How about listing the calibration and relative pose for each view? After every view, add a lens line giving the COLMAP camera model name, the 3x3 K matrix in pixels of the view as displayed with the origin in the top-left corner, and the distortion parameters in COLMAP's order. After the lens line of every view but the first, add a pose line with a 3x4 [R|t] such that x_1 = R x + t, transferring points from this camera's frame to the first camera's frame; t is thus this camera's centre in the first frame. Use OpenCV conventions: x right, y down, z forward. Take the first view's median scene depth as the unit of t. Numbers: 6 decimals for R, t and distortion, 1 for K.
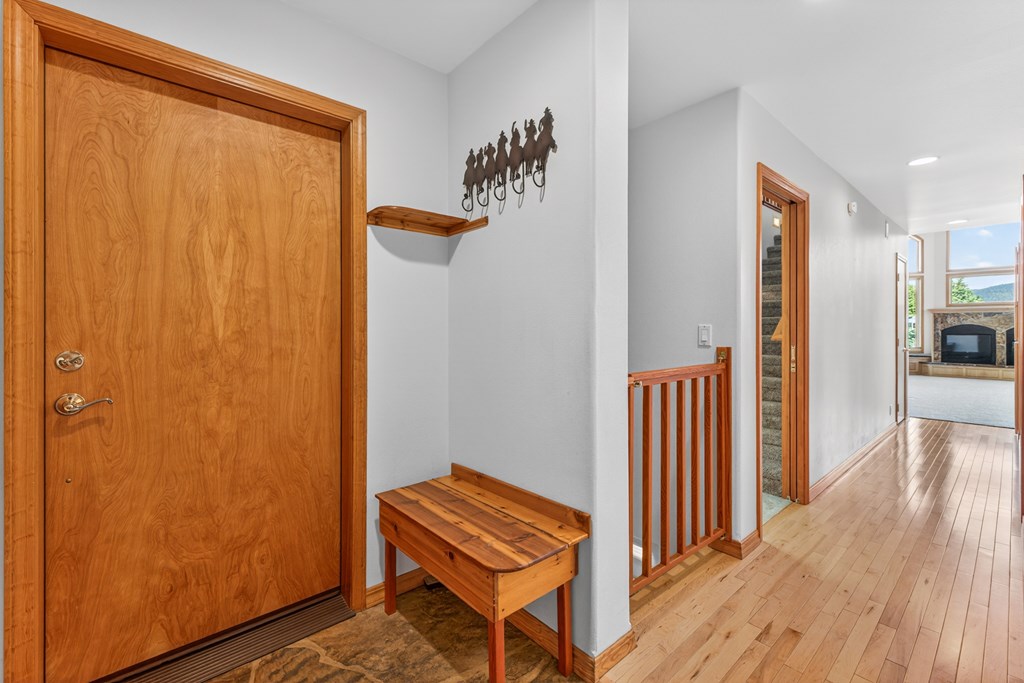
lens RADIAL K [[431.0, 0, 516.6], [0, 431.0, 332.6], [0, 0, 1]] dist [0.013725, -0.001717]
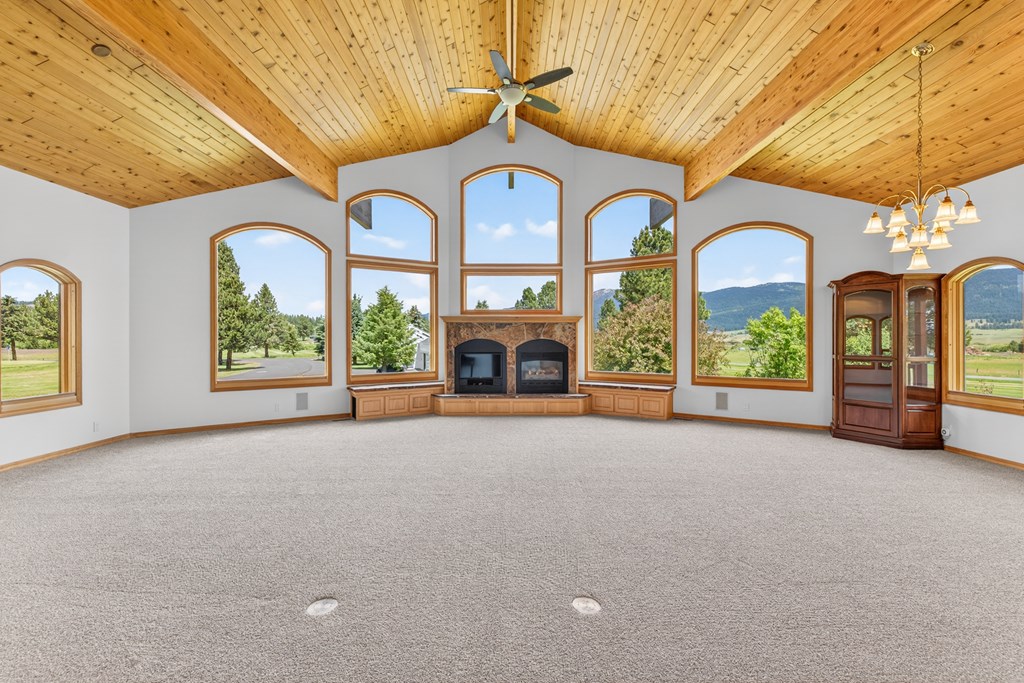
lens RADIAL K [[431.0, 0, 506.4], [0, 431.0, 338.7], [0, 0, 1]] dist [0.013725, -0.001717]
pose [[0.677746, 0.006830, 0.735264, 0.528126], [0.006244, 0.999867, -0.015043, -0.007767], [-0.735270, 0.014786, 0.677613, 0.477140]]
